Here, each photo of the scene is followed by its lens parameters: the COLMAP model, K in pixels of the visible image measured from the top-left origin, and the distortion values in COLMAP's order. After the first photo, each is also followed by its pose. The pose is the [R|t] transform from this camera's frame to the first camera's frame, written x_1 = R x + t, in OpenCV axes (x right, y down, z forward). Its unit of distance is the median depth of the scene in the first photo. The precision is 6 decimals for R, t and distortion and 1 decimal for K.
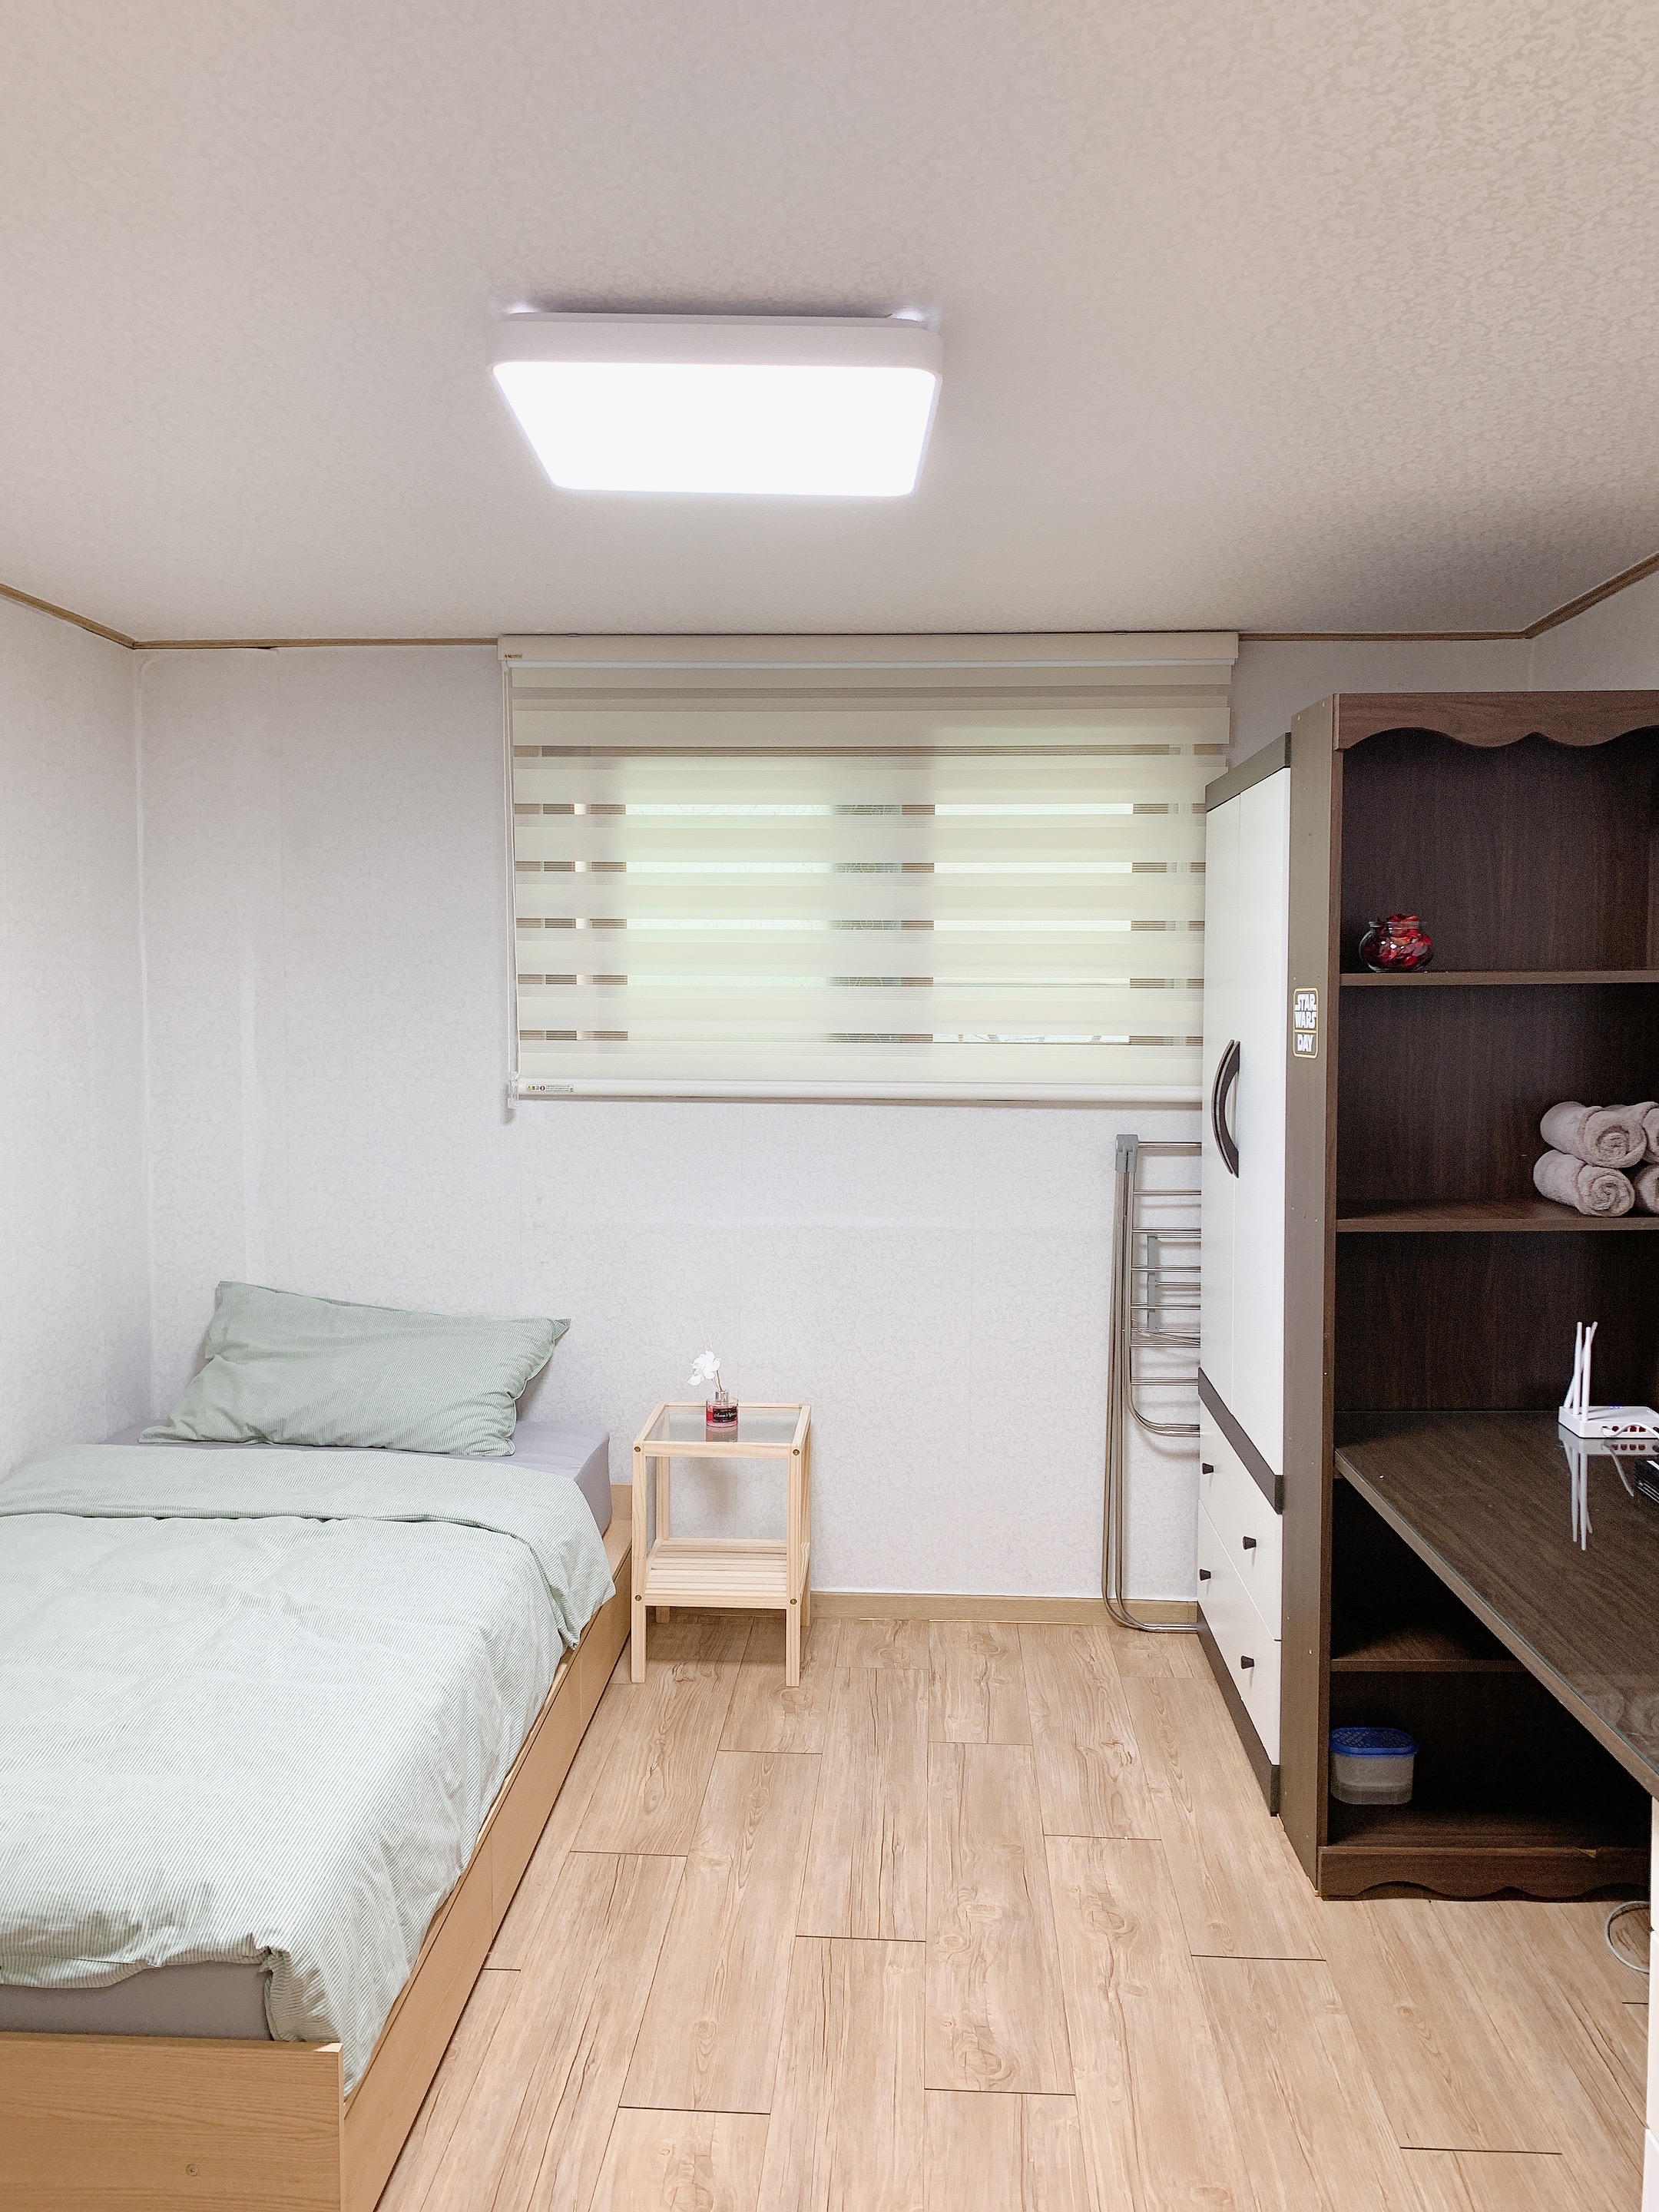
lens RADIAL K [[1686.5, 0, 837.4], [0, 1686.5, 1067.3], [0, 0, 1]] dist [0.059514, -0.056547]
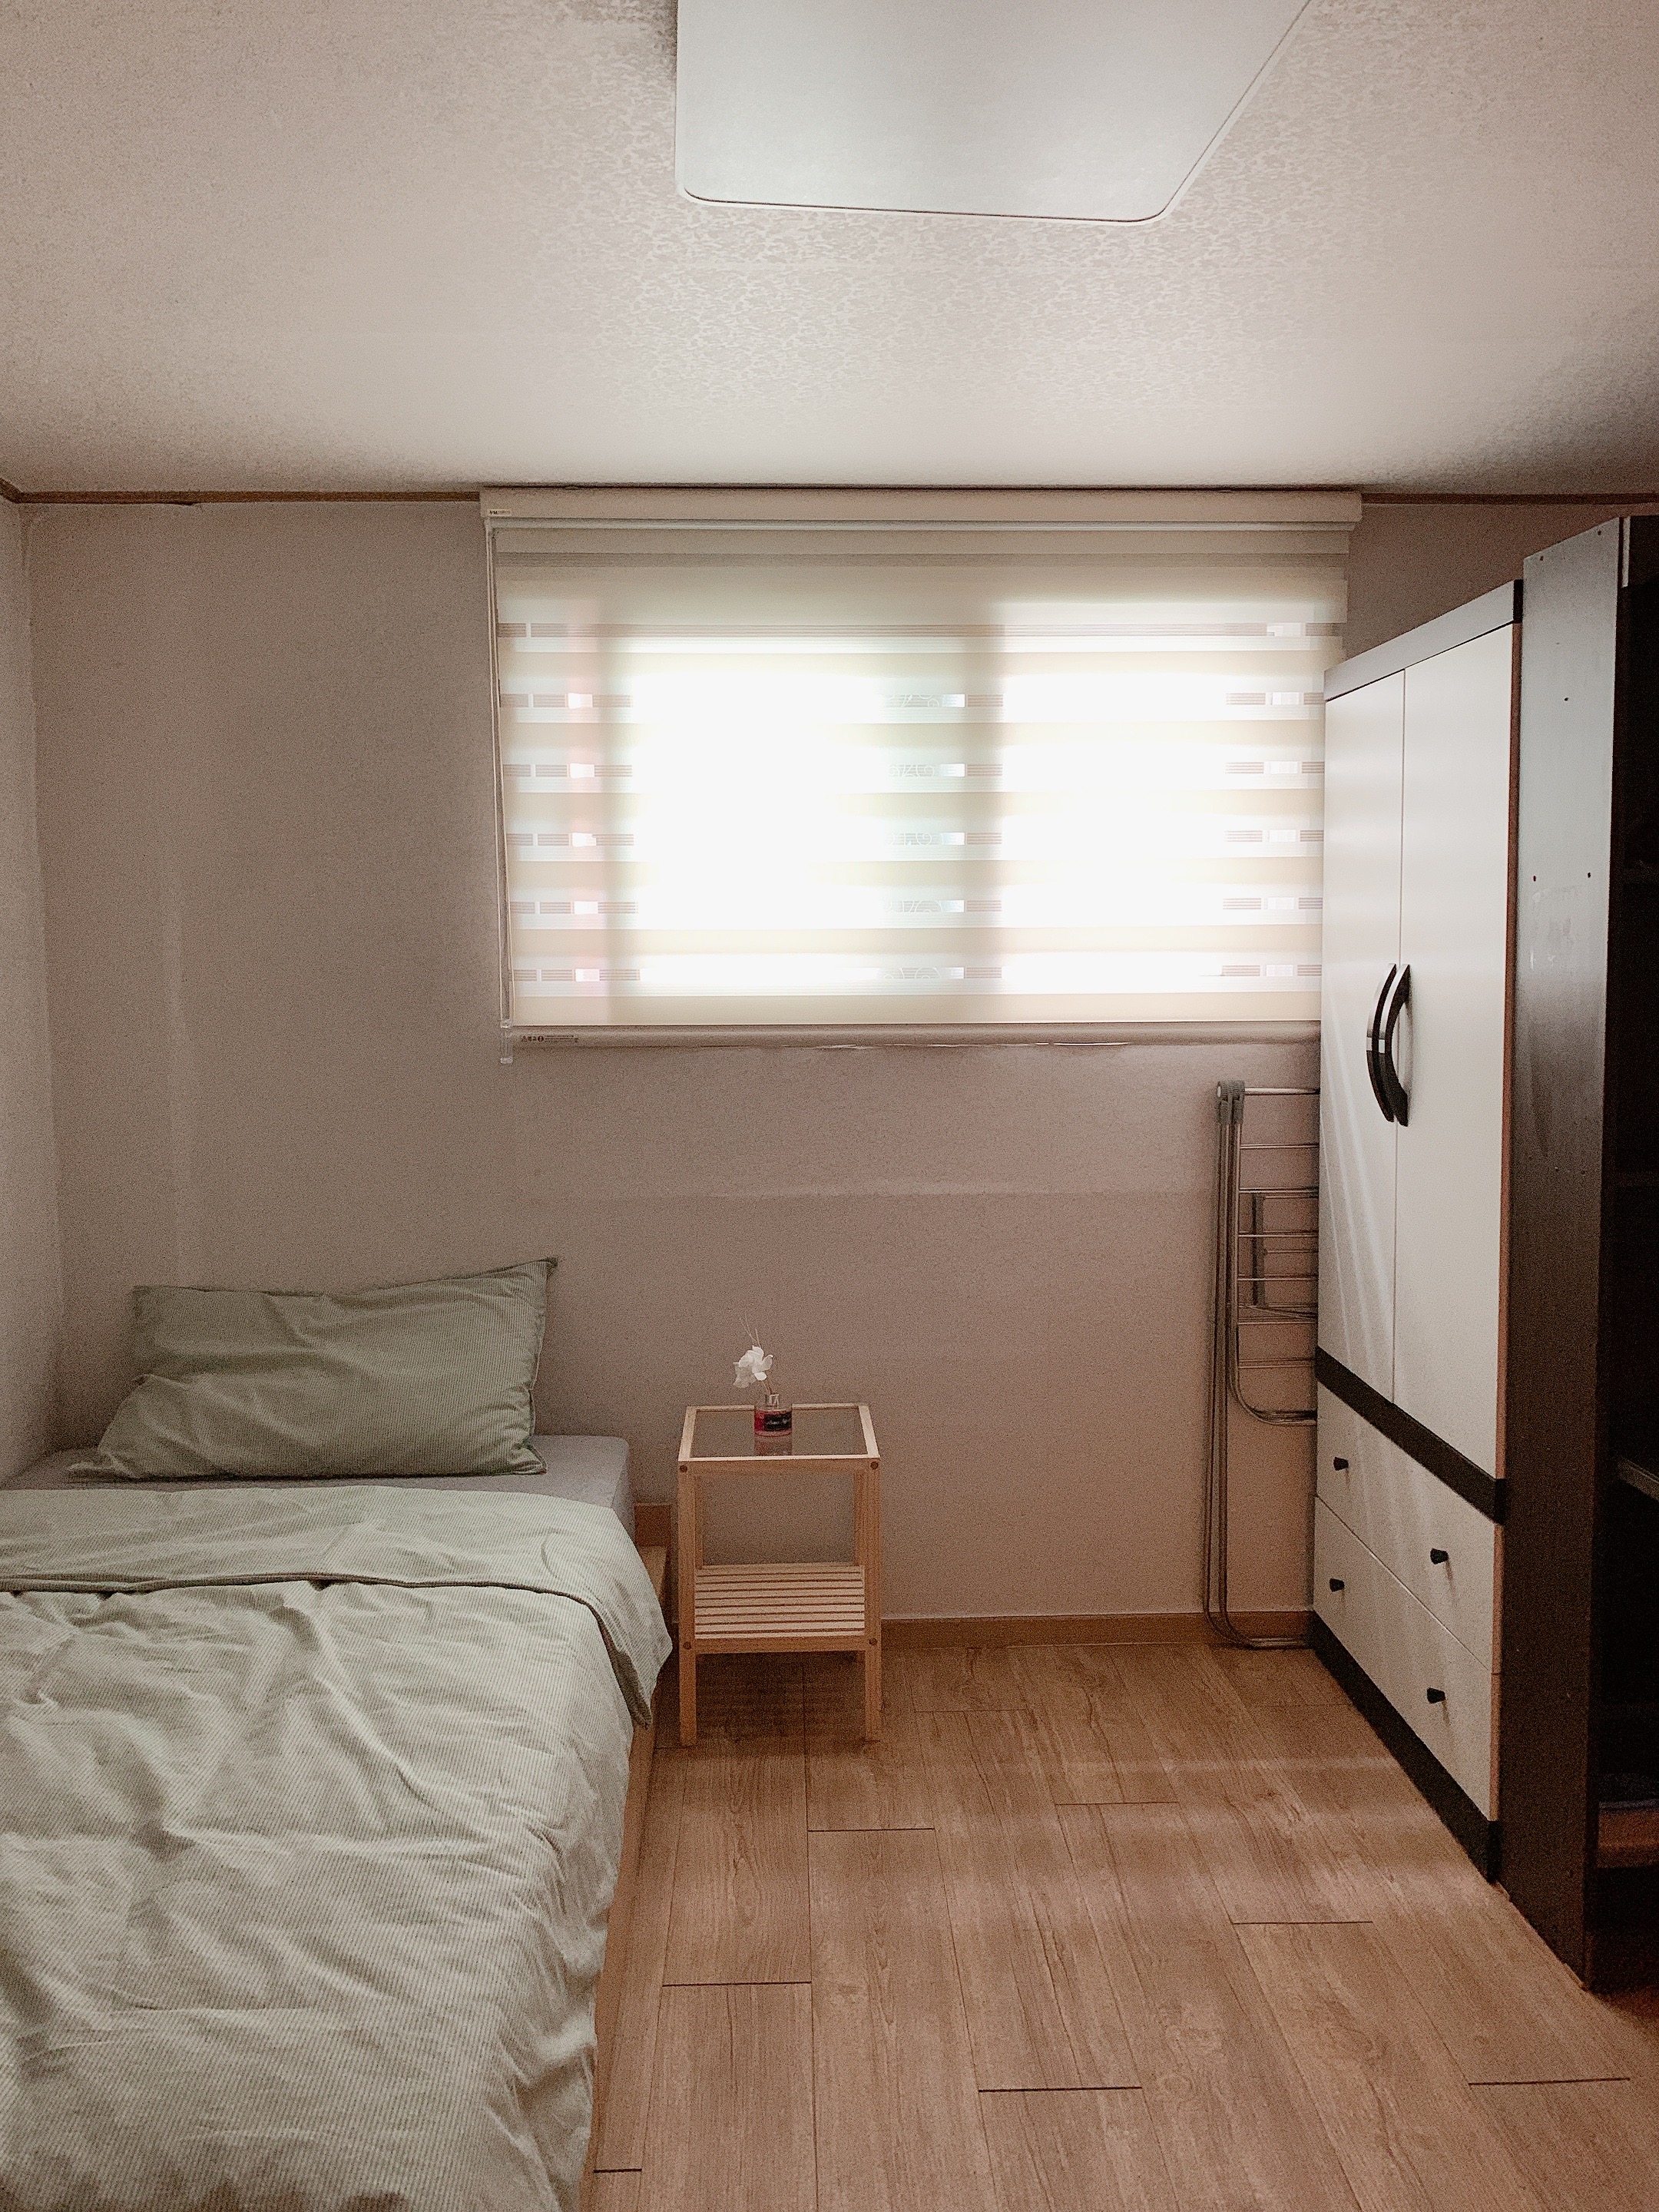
lens RADIAL K [[1686.5, 0, 837.4], [0, 1686.5, 1067.3], [0, 0, 1]] dist [0.059514, -0.056547]
pose [[0.995818, -0.019981, 0.089142, -0.122291], [0.018075, 0.999592, 0.022134, 0.012220], [-0.089548, -0.020430, 0.995773, 0.182304]]
